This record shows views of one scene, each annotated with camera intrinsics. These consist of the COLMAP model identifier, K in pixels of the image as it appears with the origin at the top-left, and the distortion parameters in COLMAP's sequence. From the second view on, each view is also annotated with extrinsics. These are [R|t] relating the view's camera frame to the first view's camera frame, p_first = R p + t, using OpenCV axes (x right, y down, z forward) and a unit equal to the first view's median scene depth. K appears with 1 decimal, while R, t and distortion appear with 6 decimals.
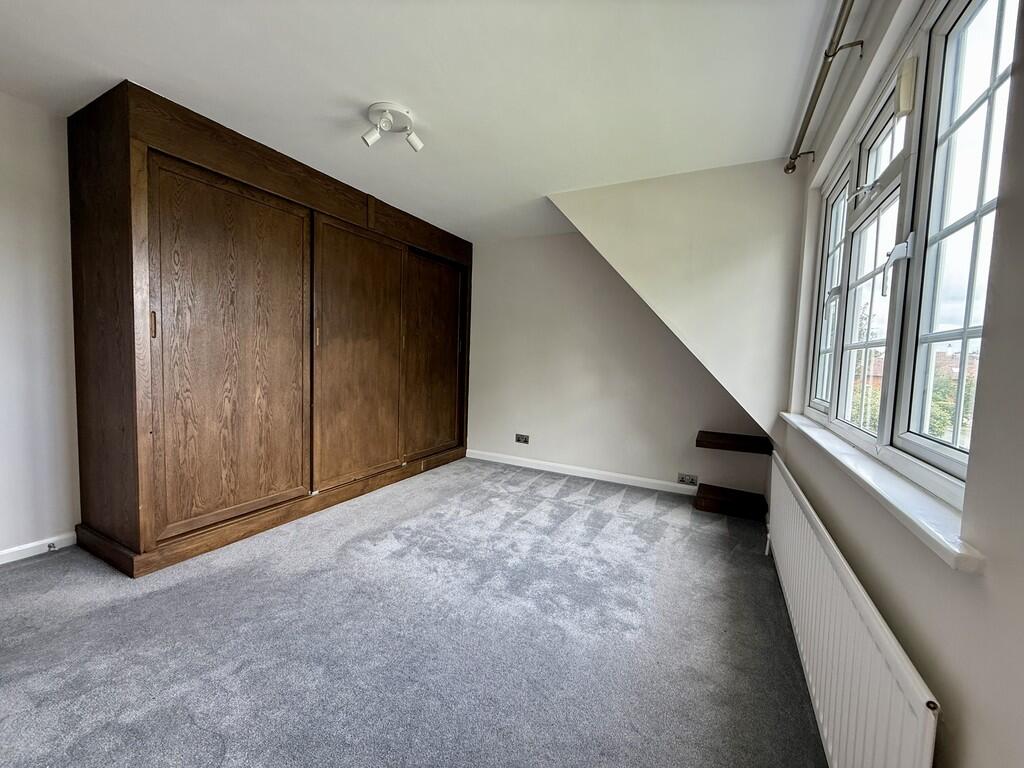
lens RADIAL K [[404.9, 0, 517.7], [0, 404.9, 384.0], [0, 0, 1]] dist [0.003576, -0.002230]
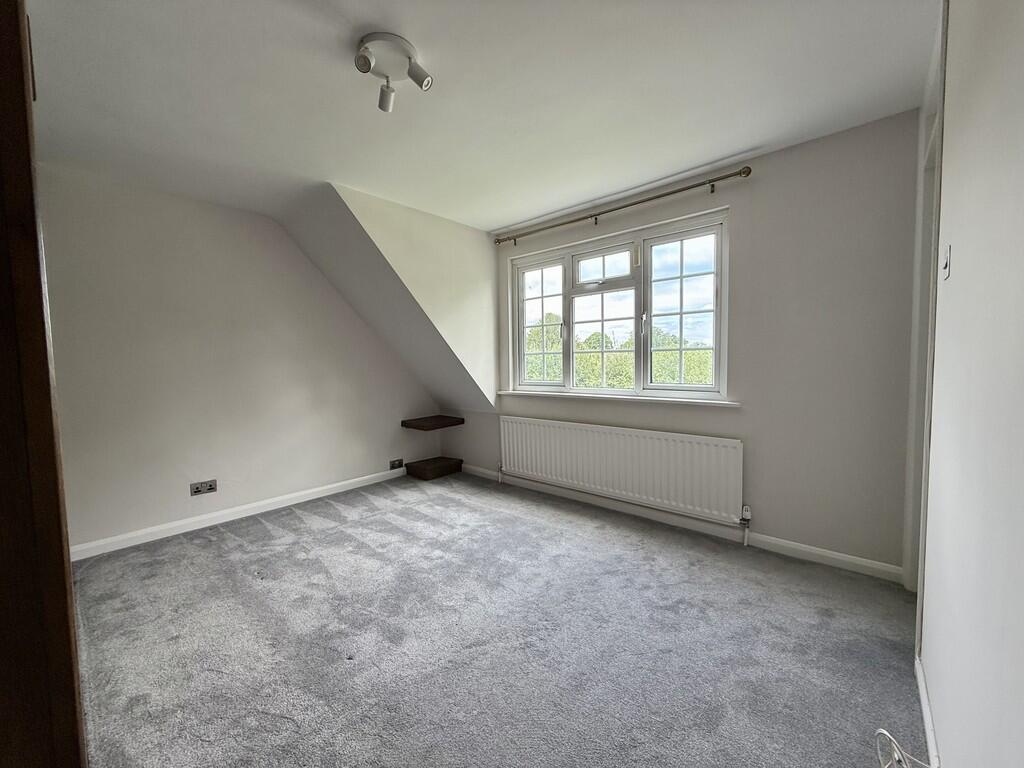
lens RADIAL K [[404.9, 0, 492.7], [0, 404.9, 383.7], [0, 0, 1]] dist [0.003576, -0.002230]
pose [[0.275215, -0.093087, 0.956865, -0.665115], [0.095851, 0.992999, 0.069034, -0.055994], [-0.956593, 0.072717, 0.282211, 0.418484]]
